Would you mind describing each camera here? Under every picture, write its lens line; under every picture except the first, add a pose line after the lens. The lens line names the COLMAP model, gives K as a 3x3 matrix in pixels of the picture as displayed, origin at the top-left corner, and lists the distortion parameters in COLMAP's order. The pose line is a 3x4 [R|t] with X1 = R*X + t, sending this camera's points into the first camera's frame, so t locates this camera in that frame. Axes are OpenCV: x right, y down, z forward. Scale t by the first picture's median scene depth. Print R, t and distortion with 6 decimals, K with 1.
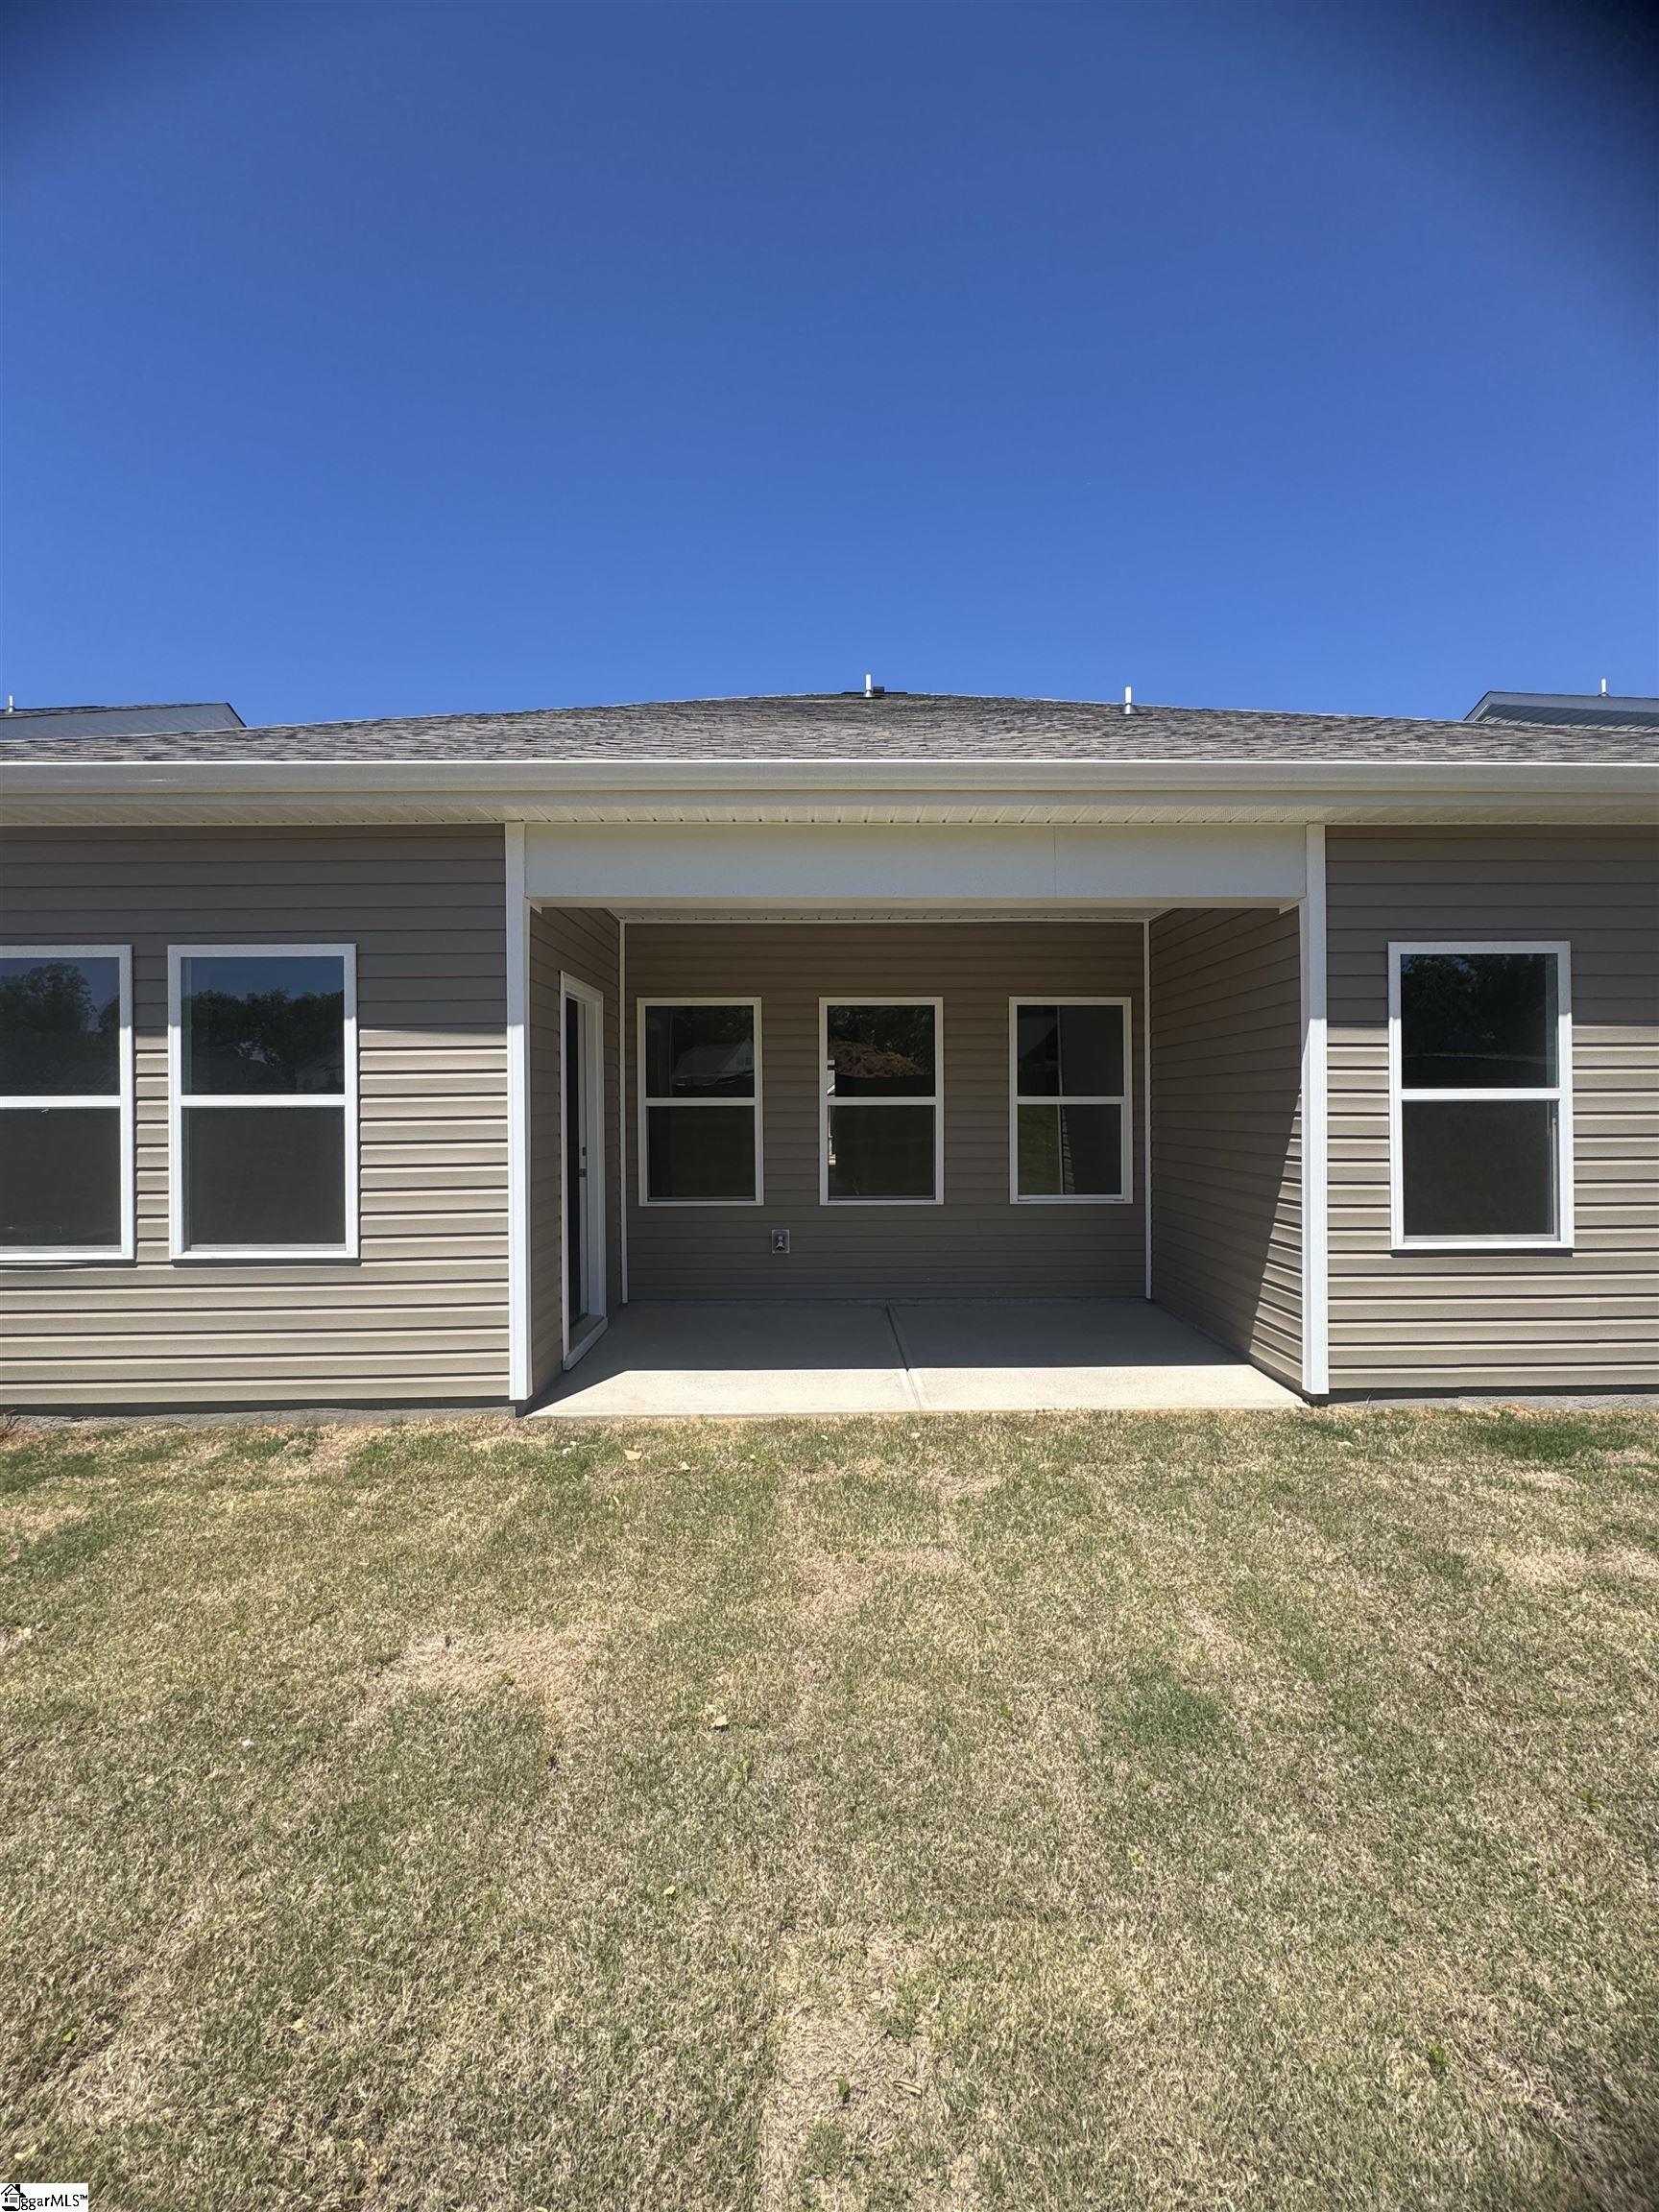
lens RADIAL K [[870.1, 0, 829.5], [0, 870.1, 1106.0], [0, 0, 1]] dist [-0.009789, 0.000300]
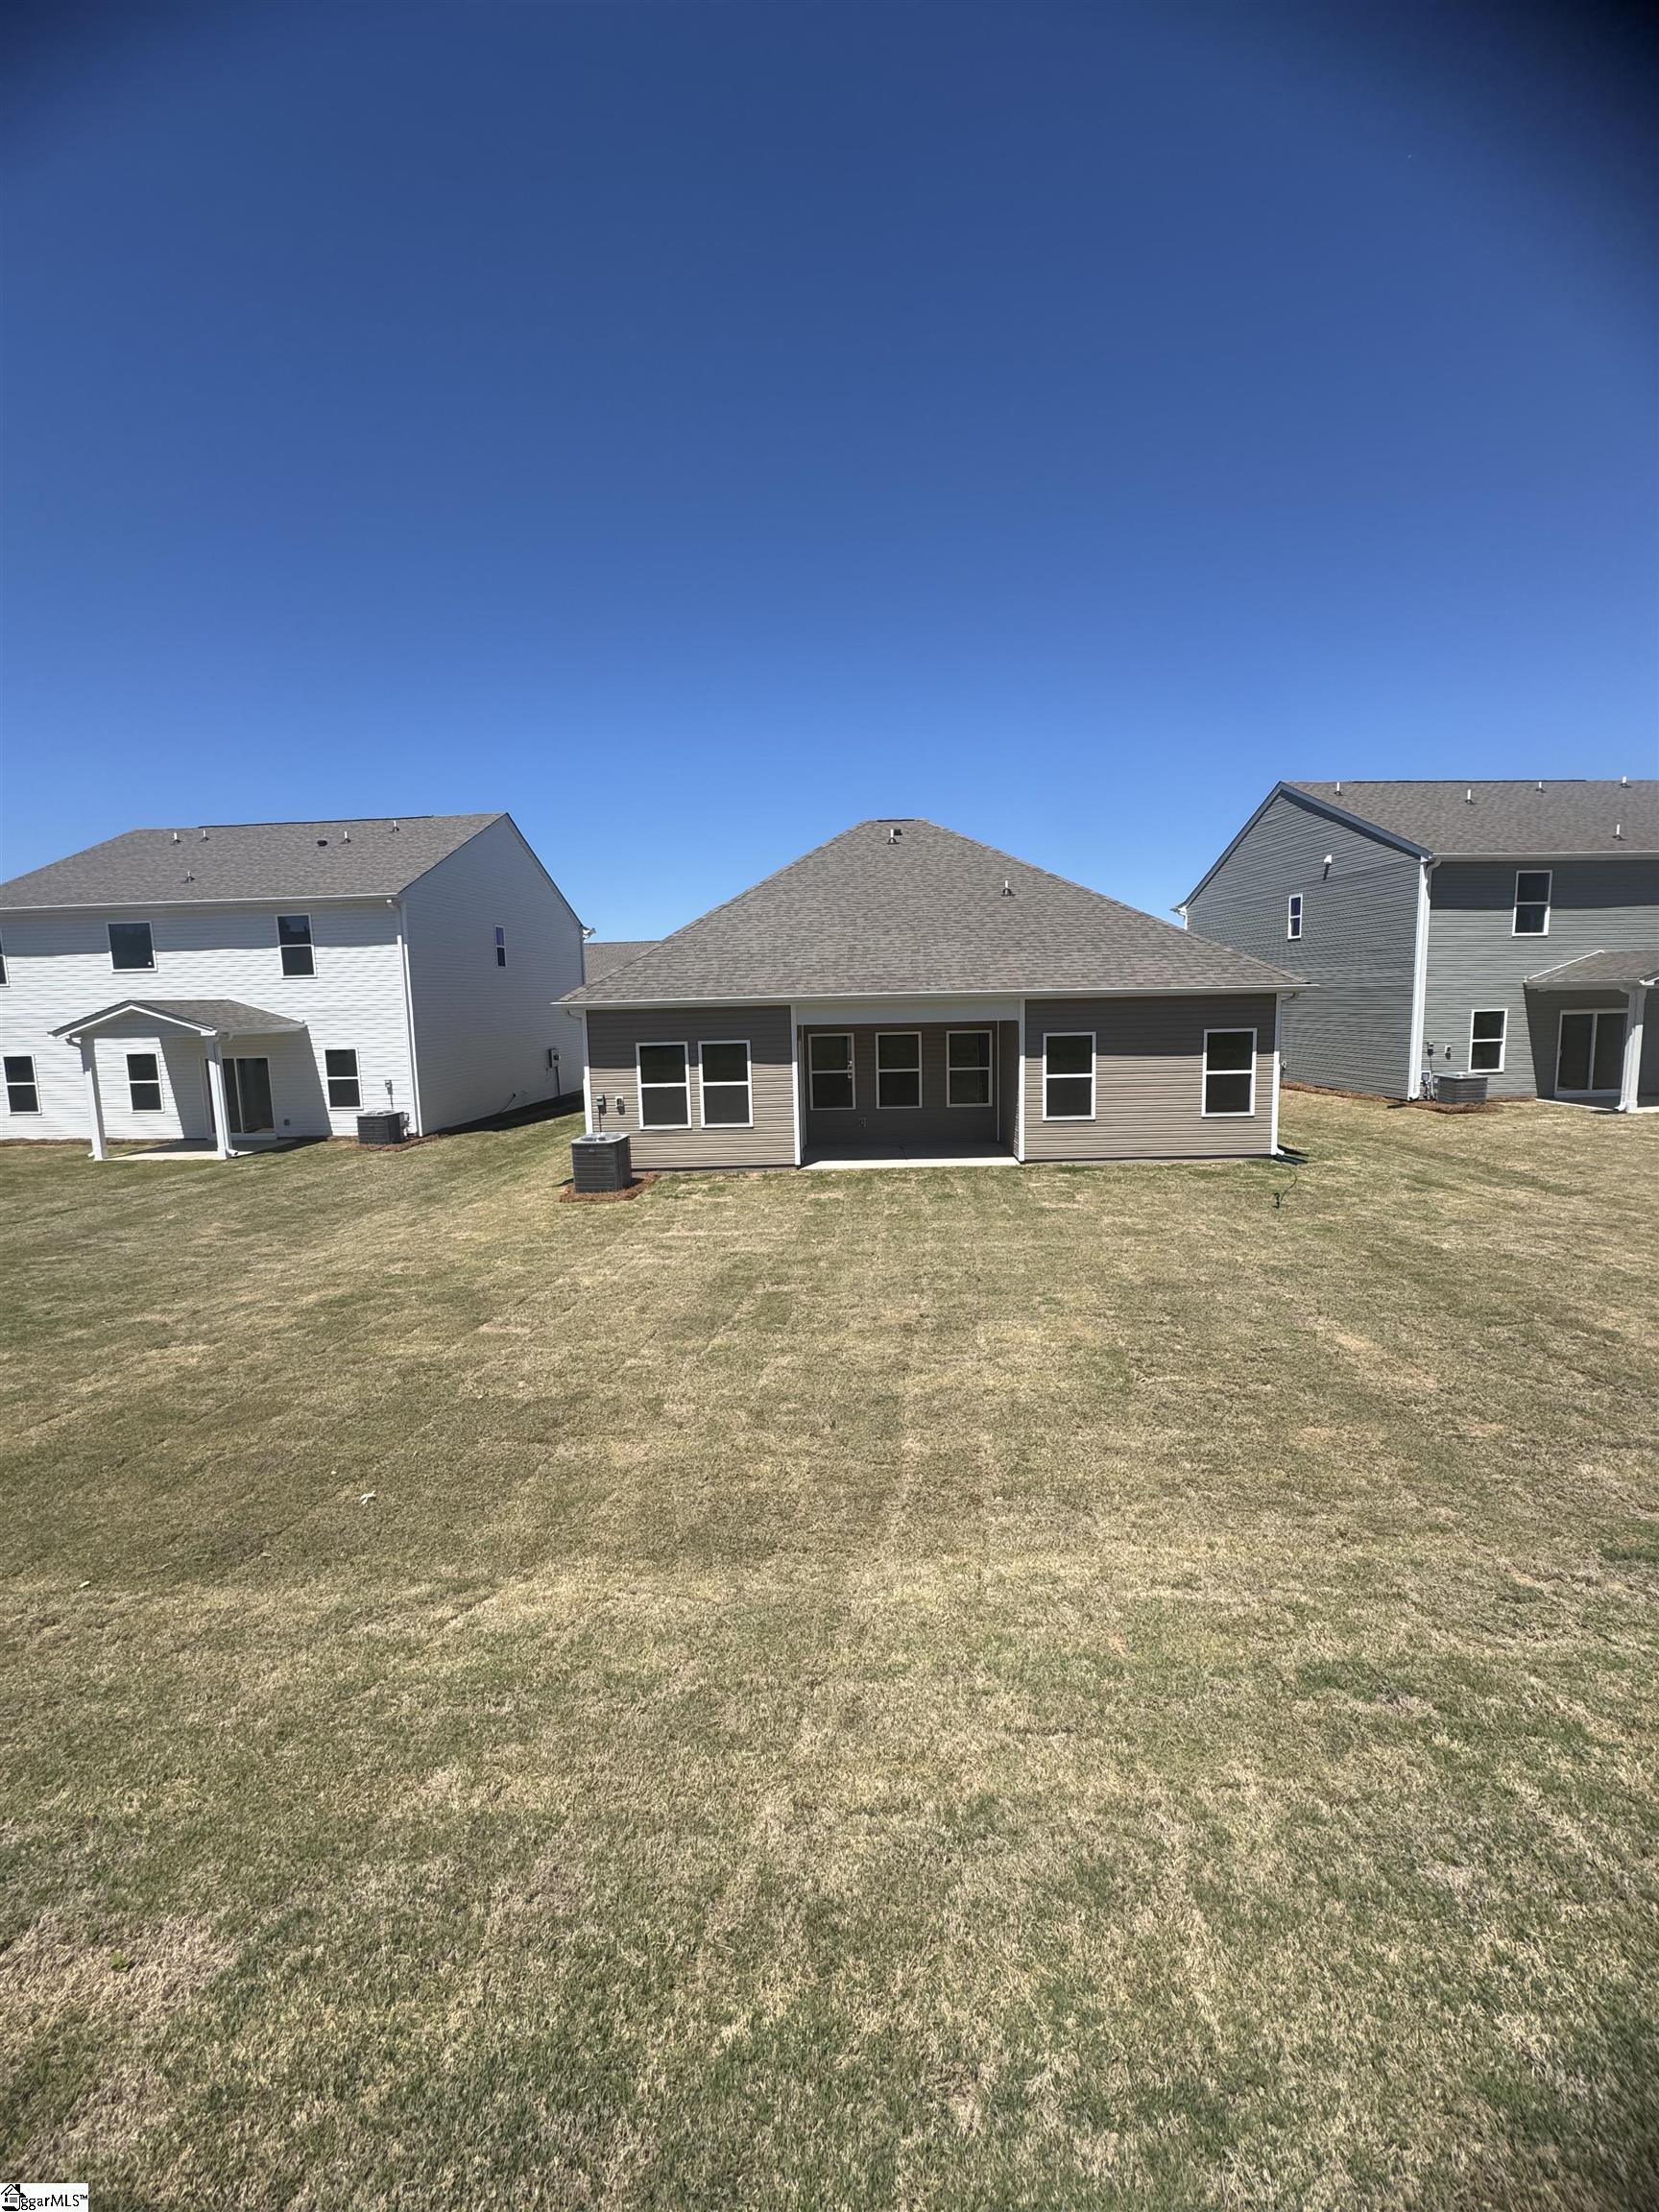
lens RADIAL K [[870.1, 0, 829.5], [0, 870.1, 1106.0], [0, 0, 1]] dist [-0.009789, 0.000300]
pose [[0.999510, -0.014878, -0.027543, -0.120049], [0.018022, 0.992887, 0.117692, -0.323725], [0.025596, -0.118131, 0.992668, -2.524827]]
